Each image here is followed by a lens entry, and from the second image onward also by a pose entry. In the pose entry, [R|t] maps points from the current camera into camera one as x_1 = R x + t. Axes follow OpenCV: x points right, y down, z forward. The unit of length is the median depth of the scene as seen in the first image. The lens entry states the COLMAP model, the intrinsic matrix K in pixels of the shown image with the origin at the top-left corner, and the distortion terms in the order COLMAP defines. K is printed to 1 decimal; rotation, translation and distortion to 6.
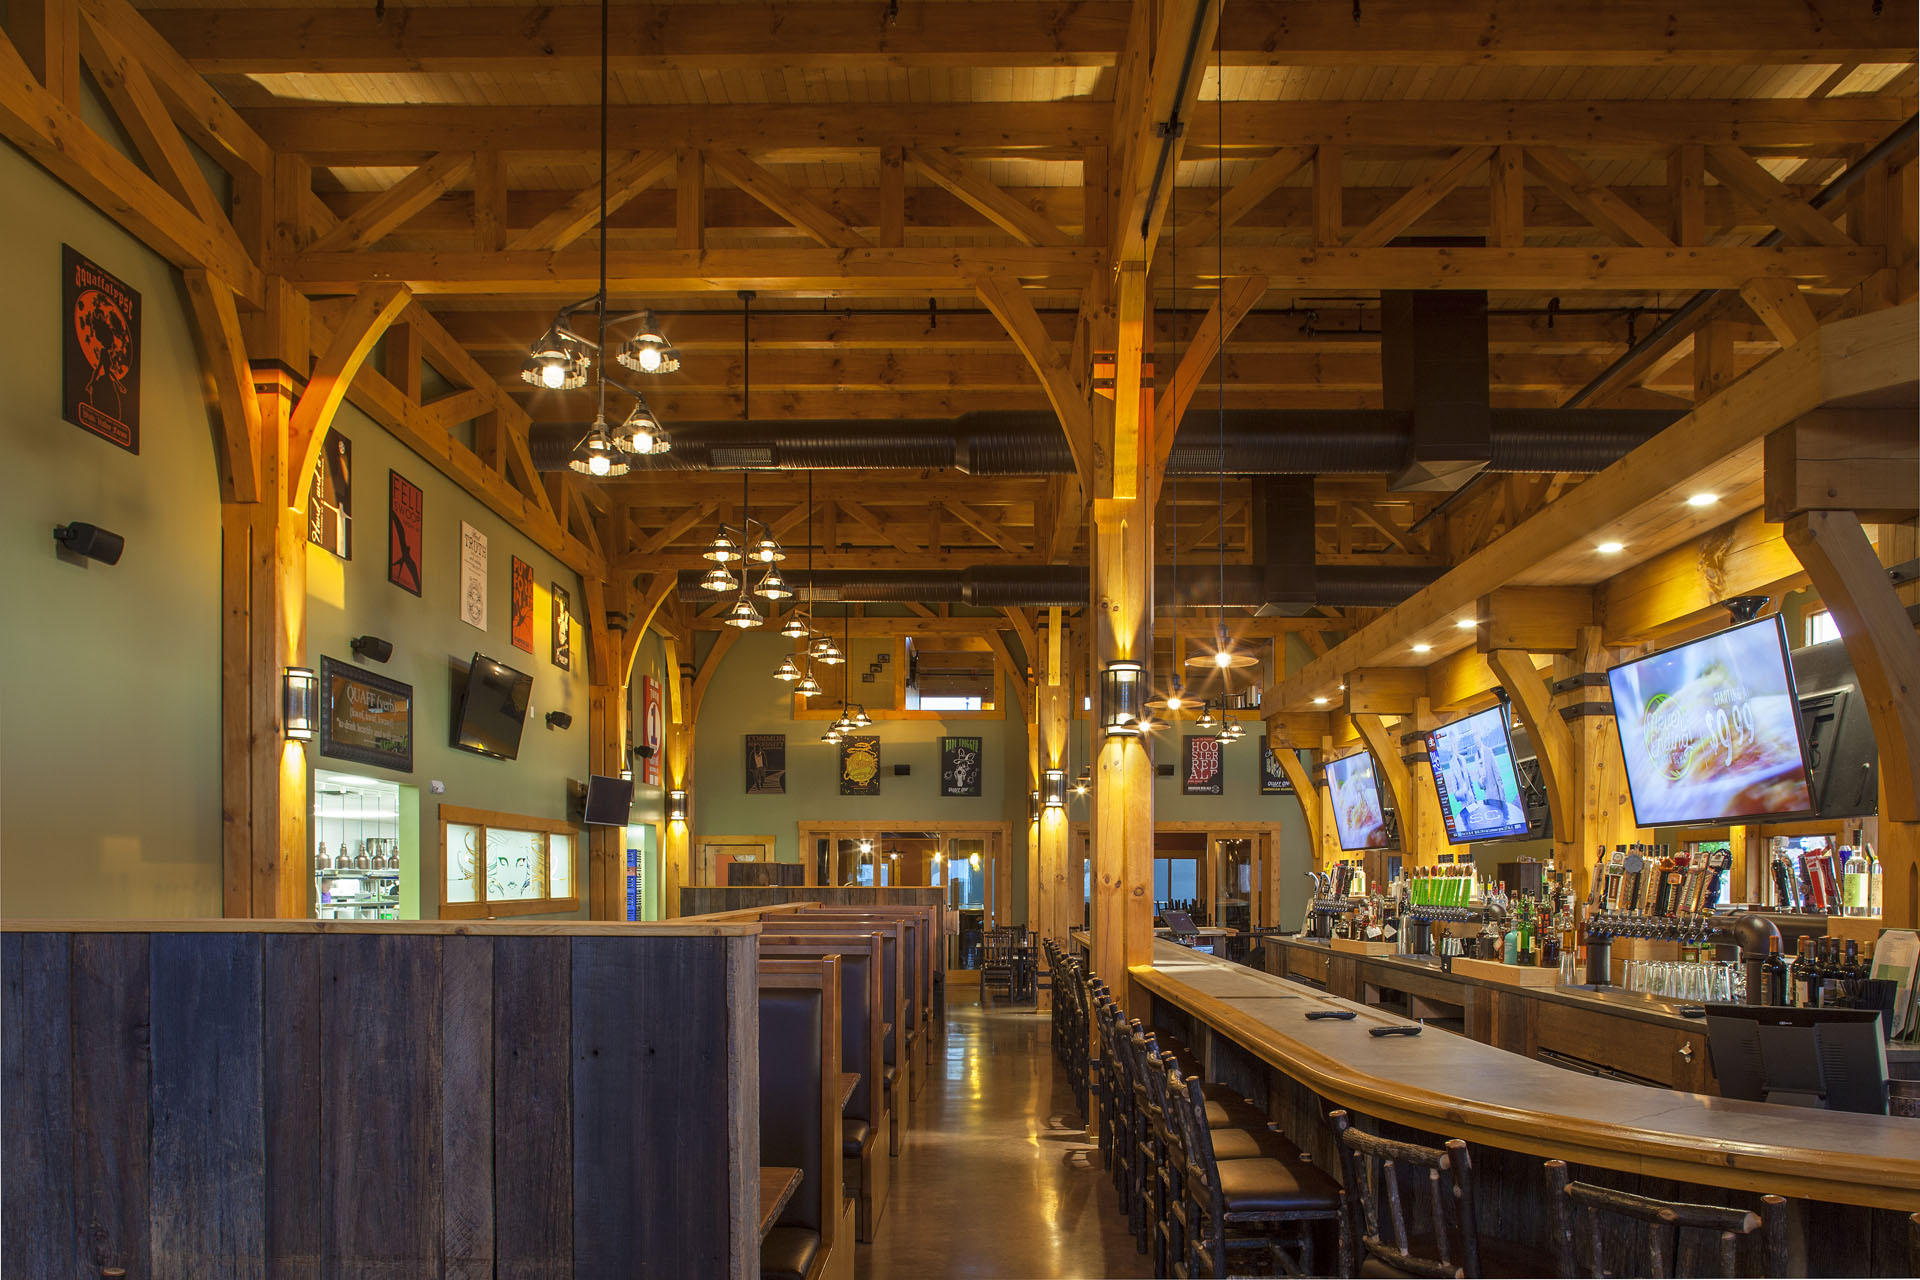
lens RADIAL K [[1383.1, 0, 962.2], [0, 1383.1, 871.7], [0, 0, 1]] dist [-0.047363, 0.038026]
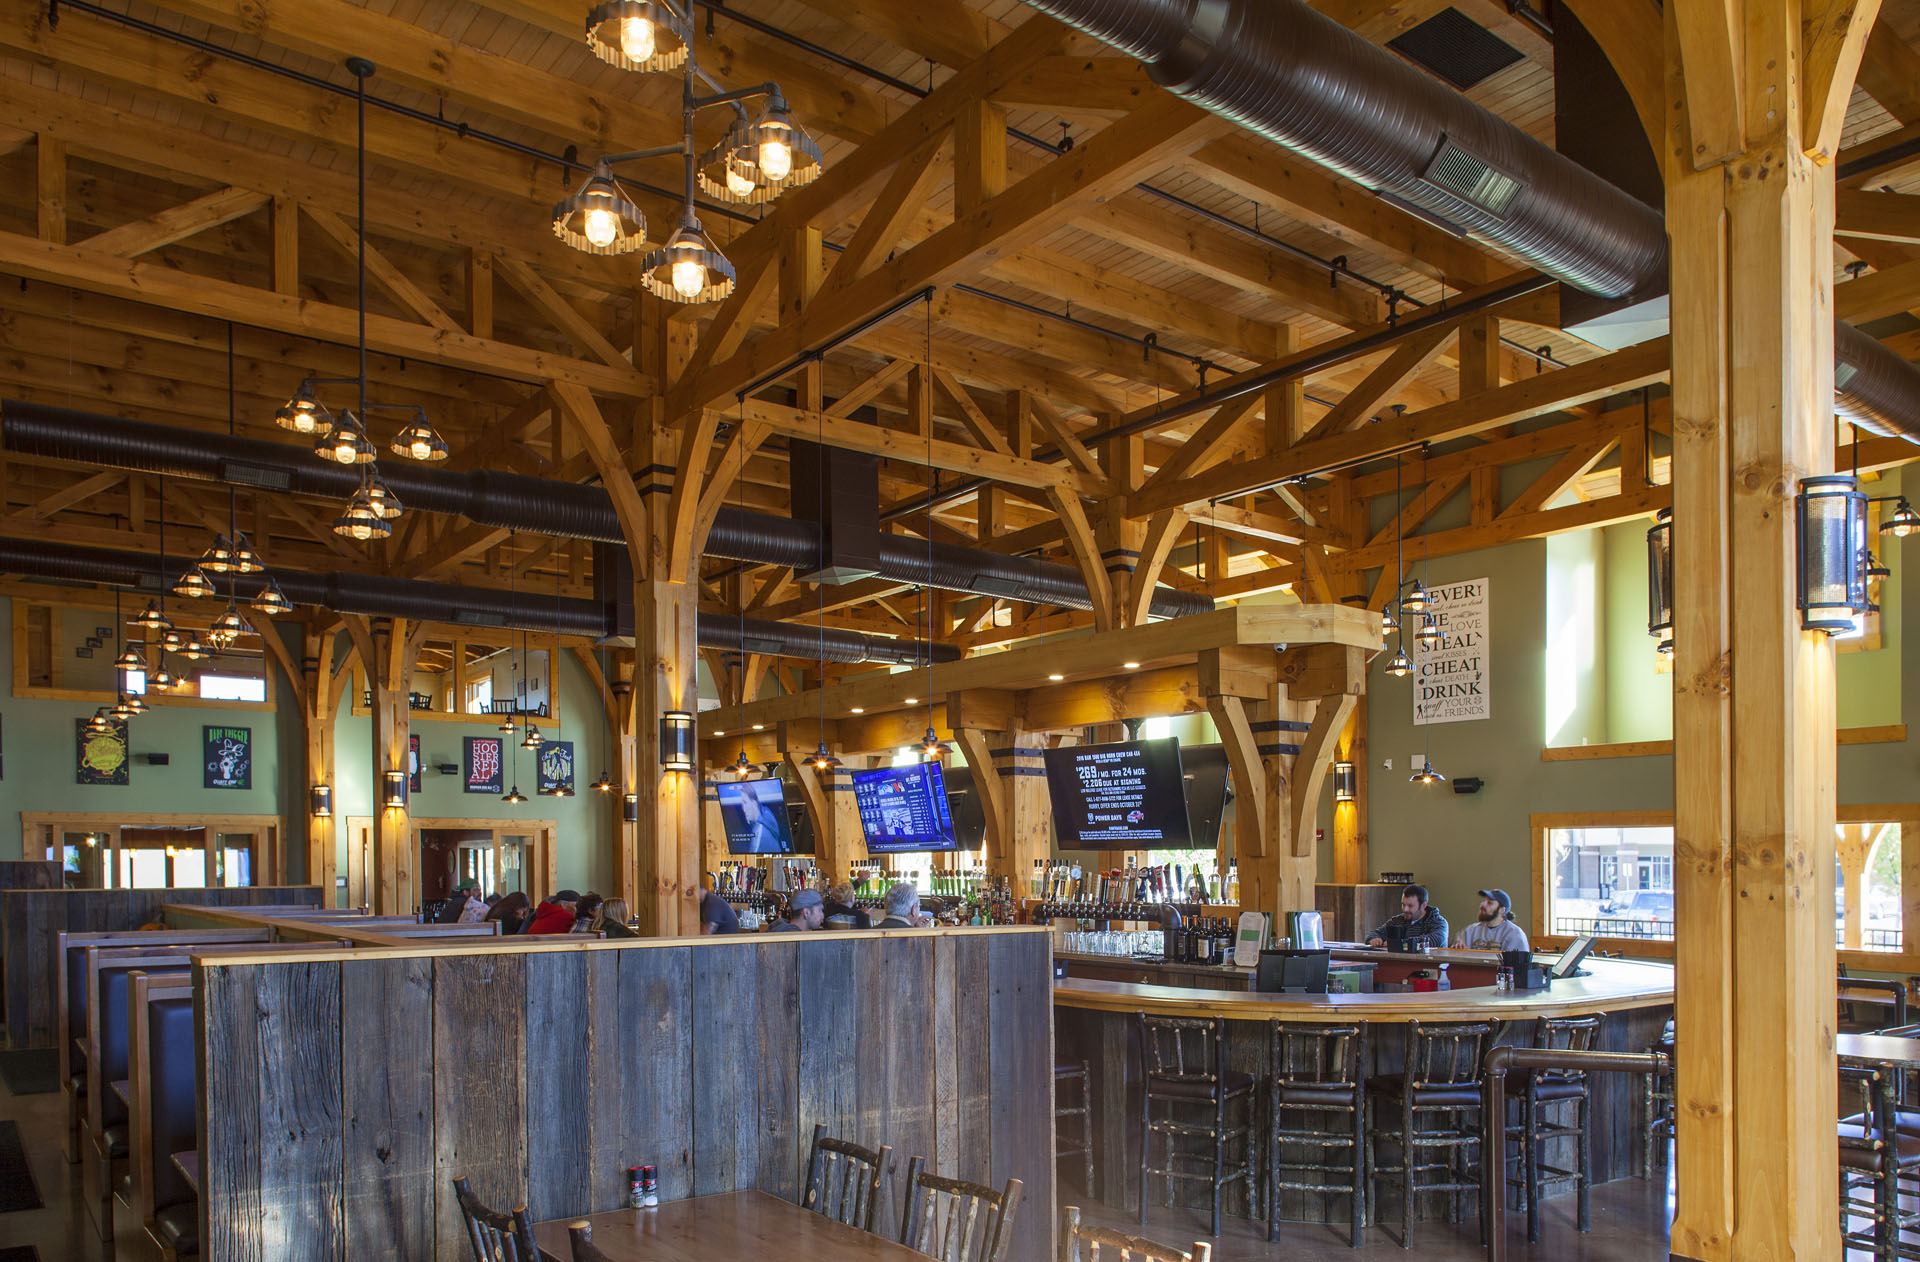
lens RADIAL K [[1380.6, 0, 990.8], [0, 1380.6, 854.9], [0, 0, 1]] dist [-0.029239, 0.033371]
pose [[0.782476, -0.001060, 0.622680, -0.441343], [0.001518, 0.999999, -0.000205, -0.019707], [-0.622679, 0.001106, 0.782477, -0.166732]]
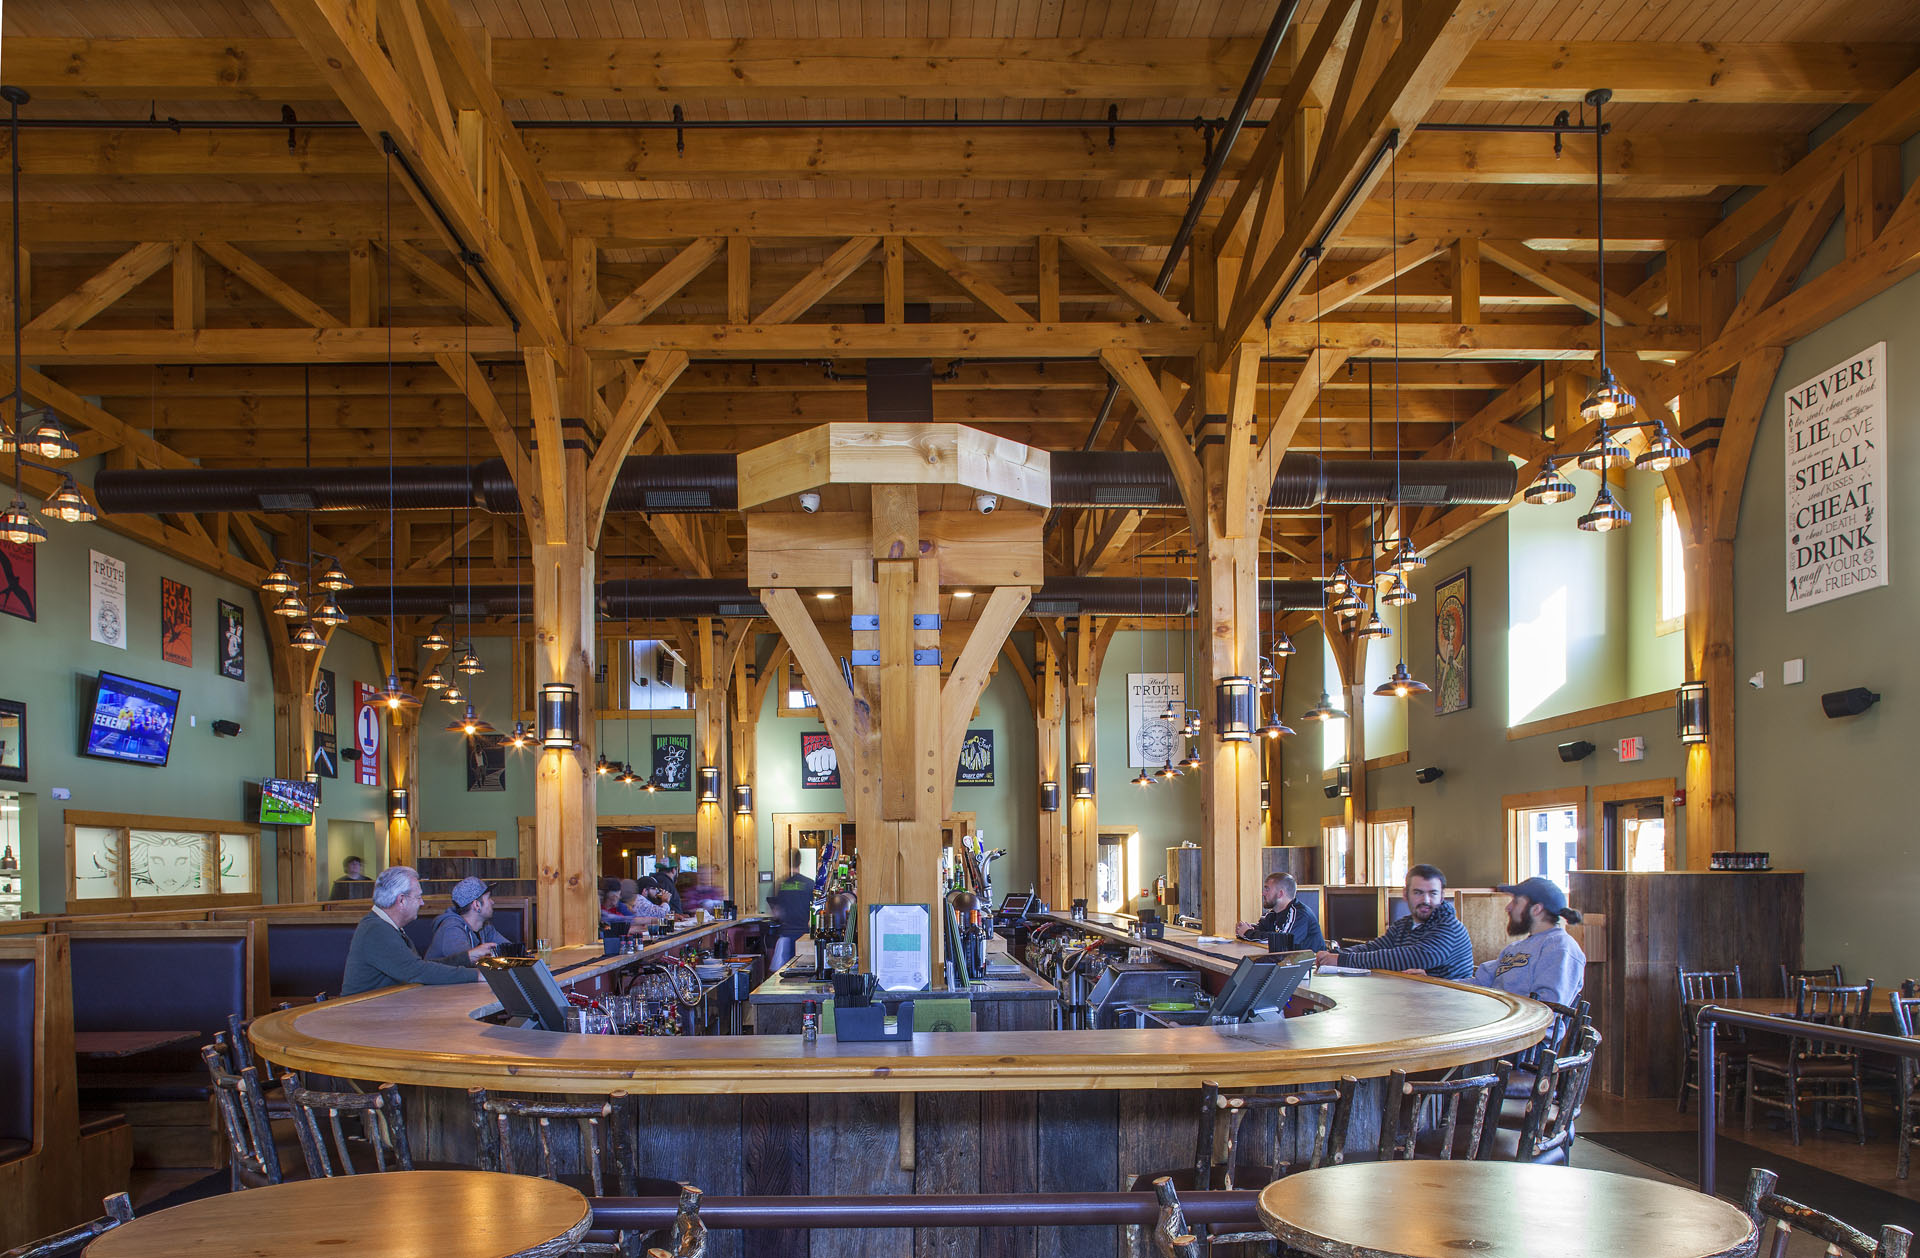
lens RADIAL K [[1380.6, 0, 926.5], [0, 1380.6, 863.5], [0, 0, 1]] dist [-0.029239, 0.033371]
pose [[0.999151, -0.013250, 0.039011, 0.376972], [0.013121, 0.999908, 0.003560, -0.000218], [-0.039055, -0.003046, 0.999232, -0.176010]]
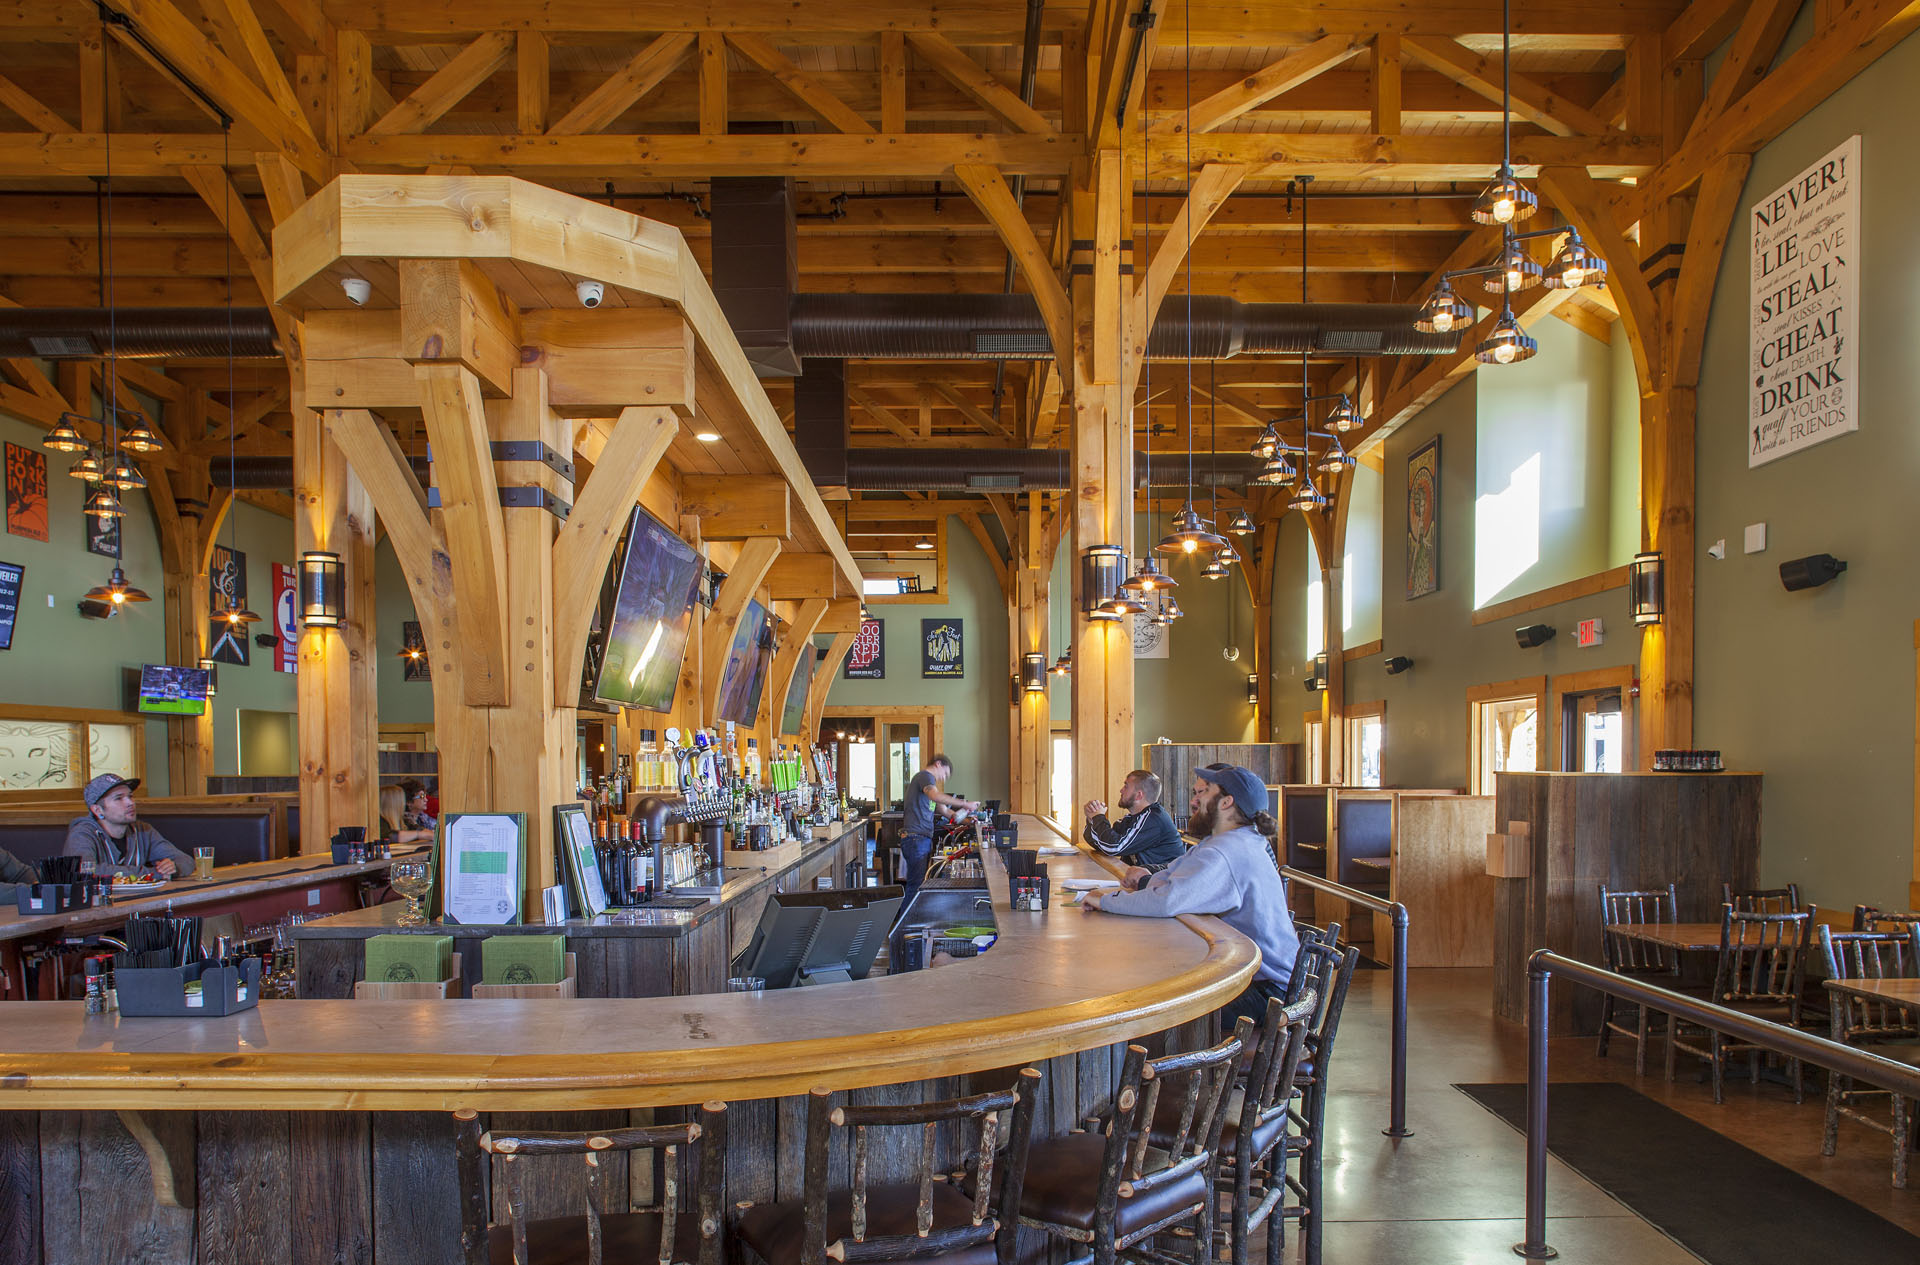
lens RADIAL K [[1380.6, 0, 970.9], [0, 1380.6, 793.7], [0, 0, 1]] dist [-0.029239, 0.033371]
pose [[0.999676, -0.008958, 0.023820, 0.564184], [0.008285, 0.999568, 0.028209, 0.001381], [-0.024063, -0.028002, 0.999318, -0.028969]]
